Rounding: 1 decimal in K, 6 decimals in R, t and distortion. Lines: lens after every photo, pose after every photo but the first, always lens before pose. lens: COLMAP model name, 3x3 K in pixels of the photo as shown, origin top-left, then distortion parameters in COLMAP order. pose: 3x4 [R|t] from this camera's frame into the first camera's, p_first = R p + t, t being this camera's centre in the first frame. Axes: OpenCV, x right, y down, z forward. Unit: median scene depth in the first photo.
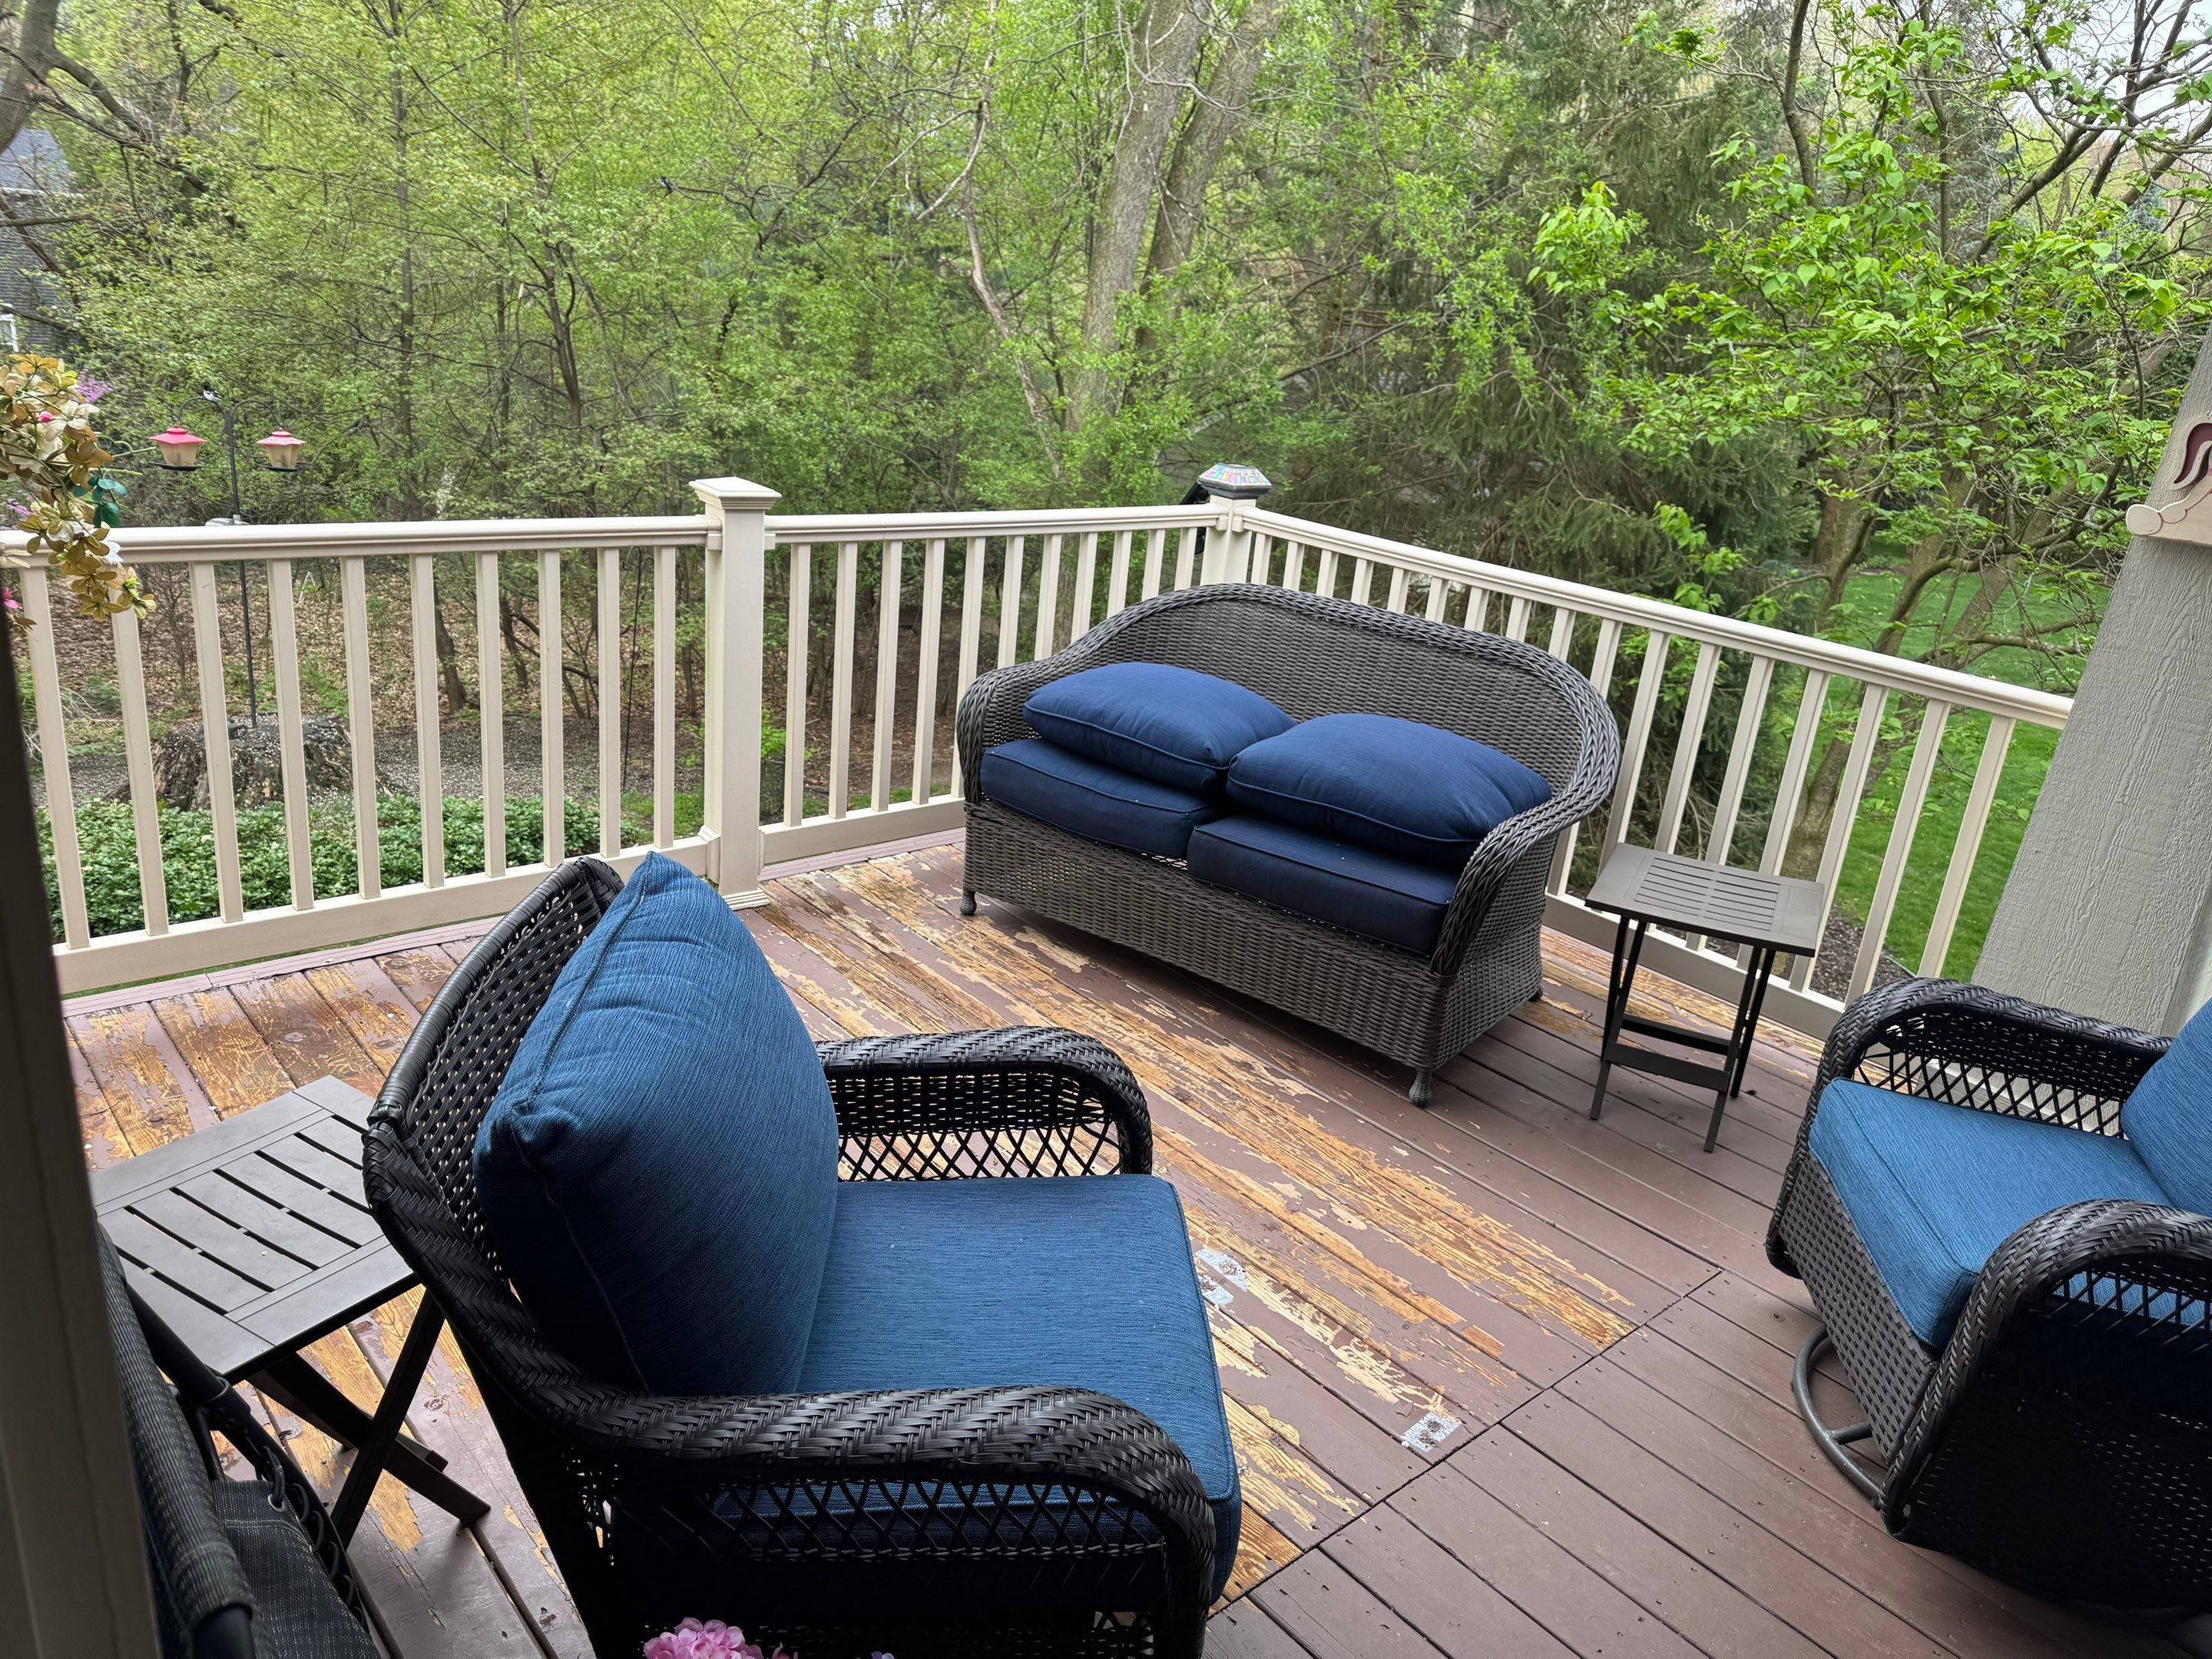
lens RADIAL K [[1531.1, 0, 1094.5], [0, 1531.1, 826.7], [0, 0, 1]] dist [0.120094, -0.196160]
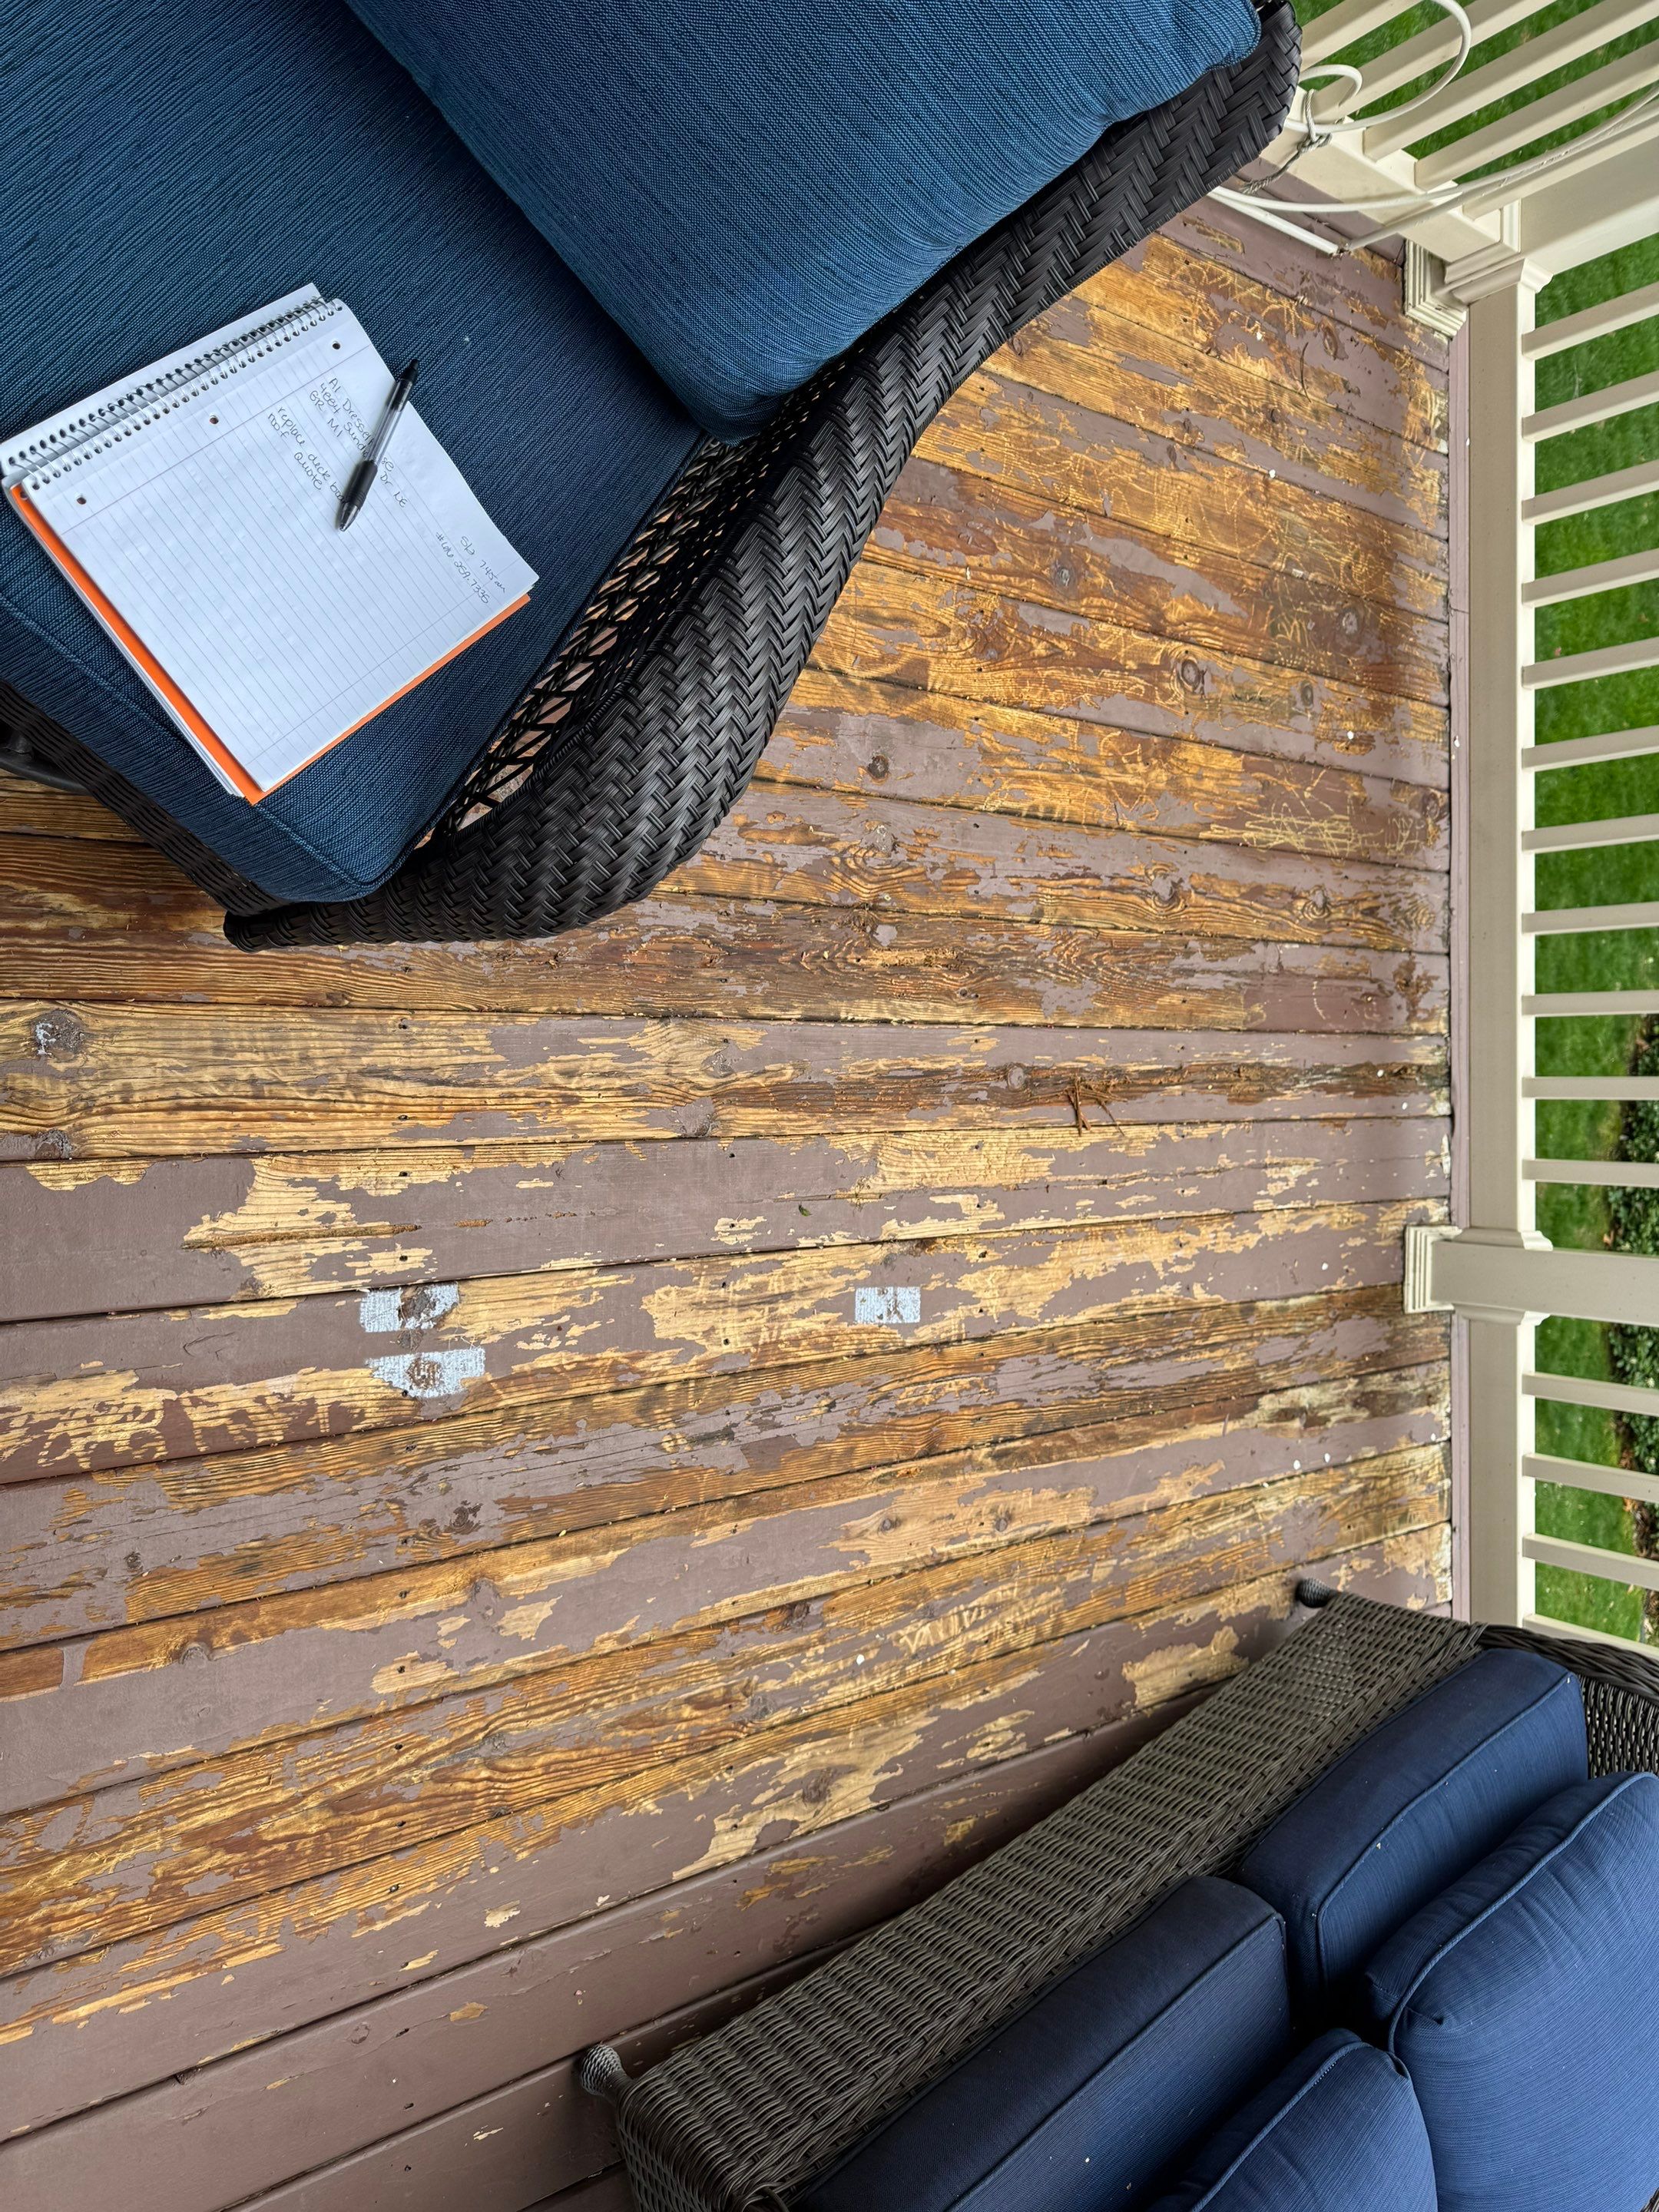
lens RADIAL K [[1531.1, 0, 829.5], [0, 1531.1, 1106.0], [0, 0, 1]] dist [0.120094, -0.196160]
pose [[-0.451016, 0.759537, -0.468709, 0.166154], [-0.821229, -0.147501, 0.551204, -0.116134], [0.349525, 0.633519, 0.690280, 0.446974]]
